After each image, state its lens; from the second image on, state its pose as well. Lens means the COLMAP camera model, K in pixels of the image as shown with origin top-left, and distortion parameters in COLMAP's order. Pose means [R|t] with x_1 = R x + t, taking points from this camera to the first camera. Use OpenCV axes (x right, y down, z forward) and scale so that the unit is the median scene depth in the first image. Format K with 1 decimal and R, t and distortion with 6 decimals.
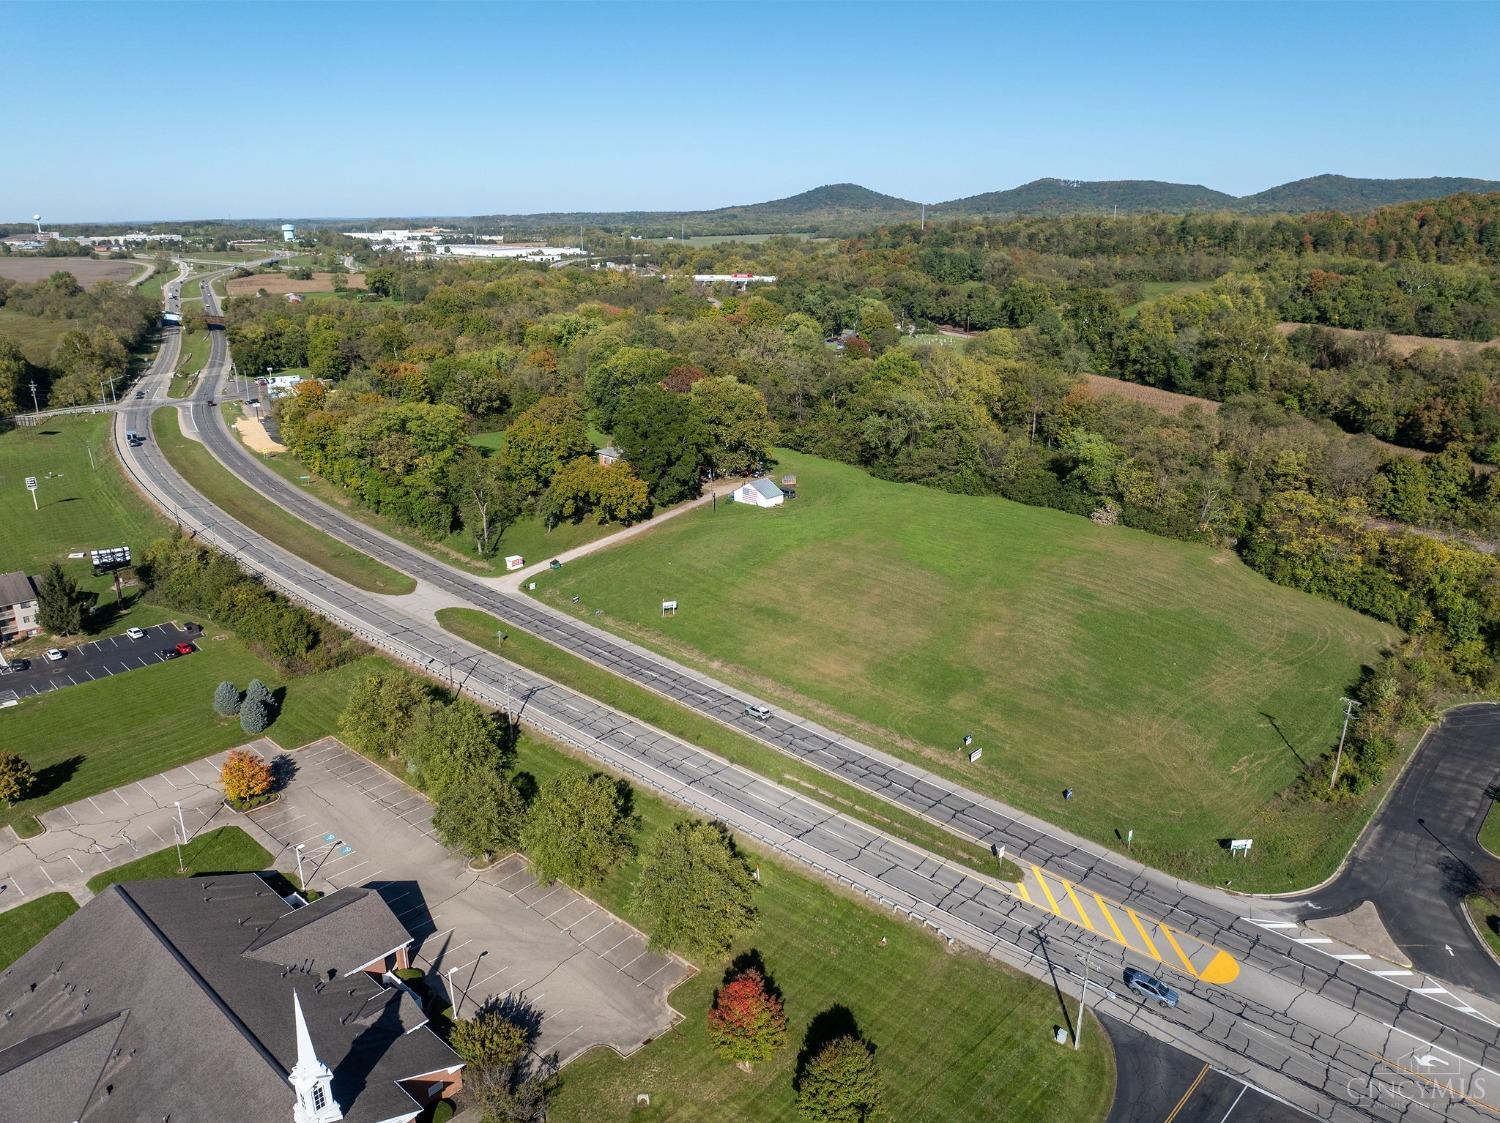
lens RADIAL K [[1054.9, 0, 756.8], [0, 1054.9, 558.9], [0, 0, 1]] dist [-0.042526, 0.009355]
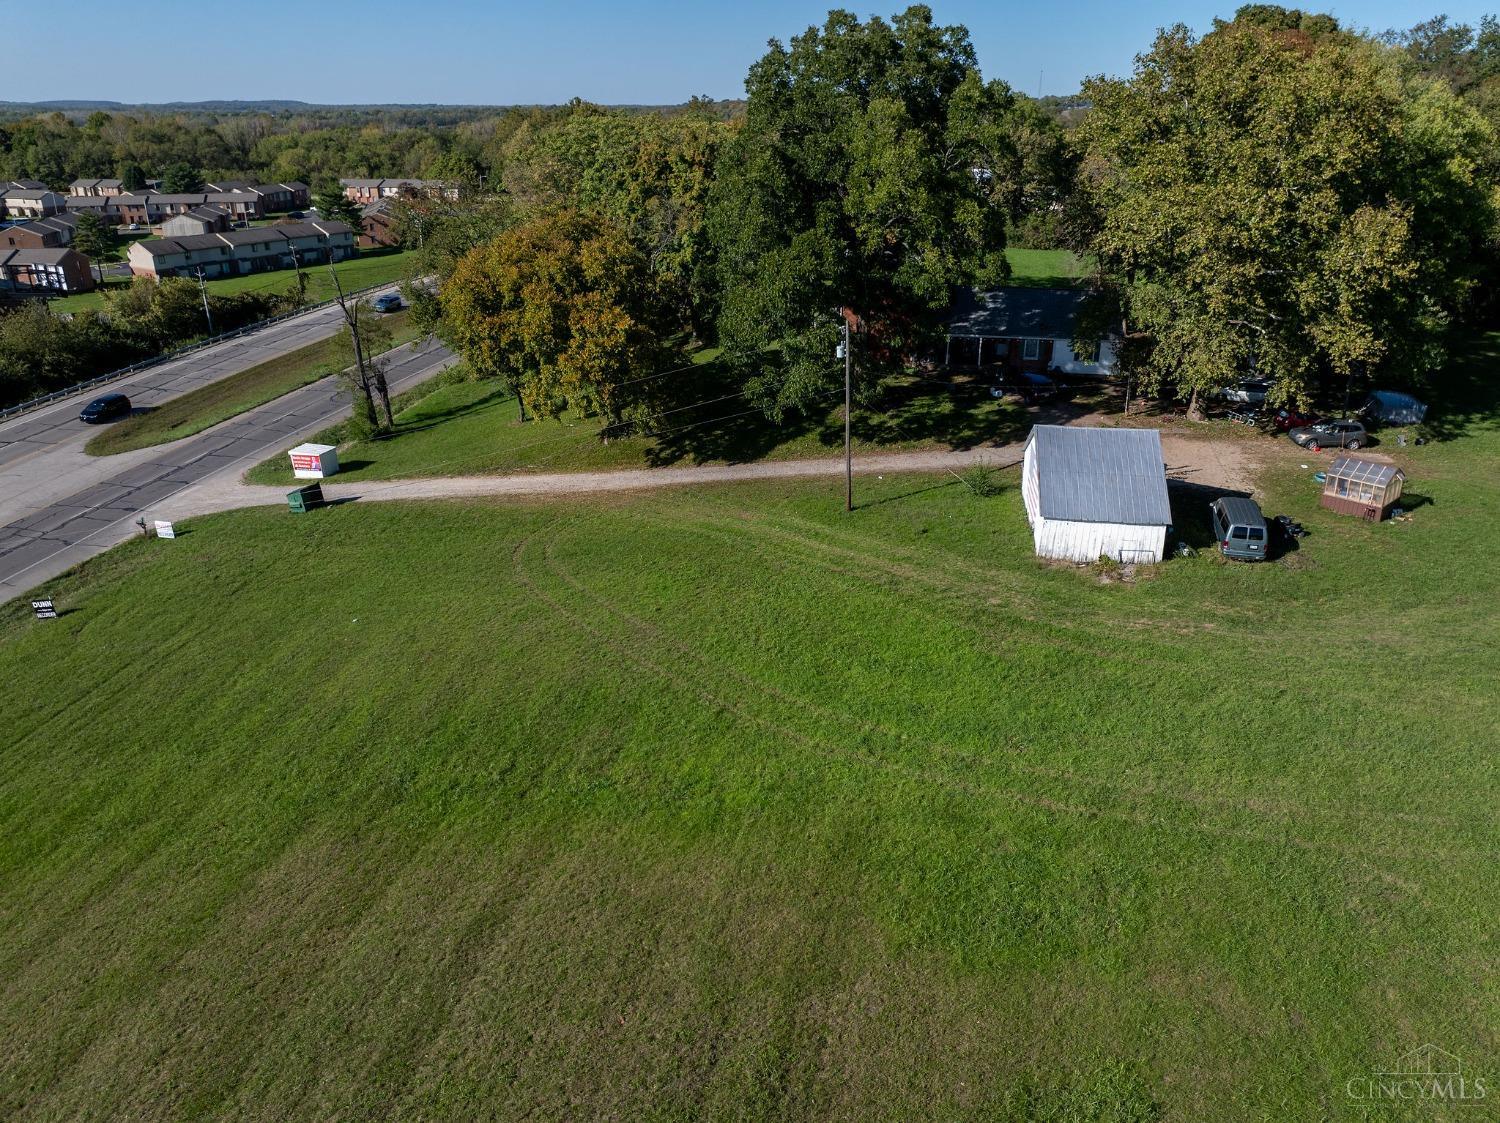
lens RADIAL K [[1042.2, 0, 747.8], [0, 1042.2, 555.5], [0, 0, 1]] dist [-0.047672, 0.019278]
pose [[0.525994, 0.336801, -0.780958, 0.144629], [-0.257122, 0.938251, 0.231459, -0.084285], [0.810690, 0.079055, 0.580114, 0.845381]]
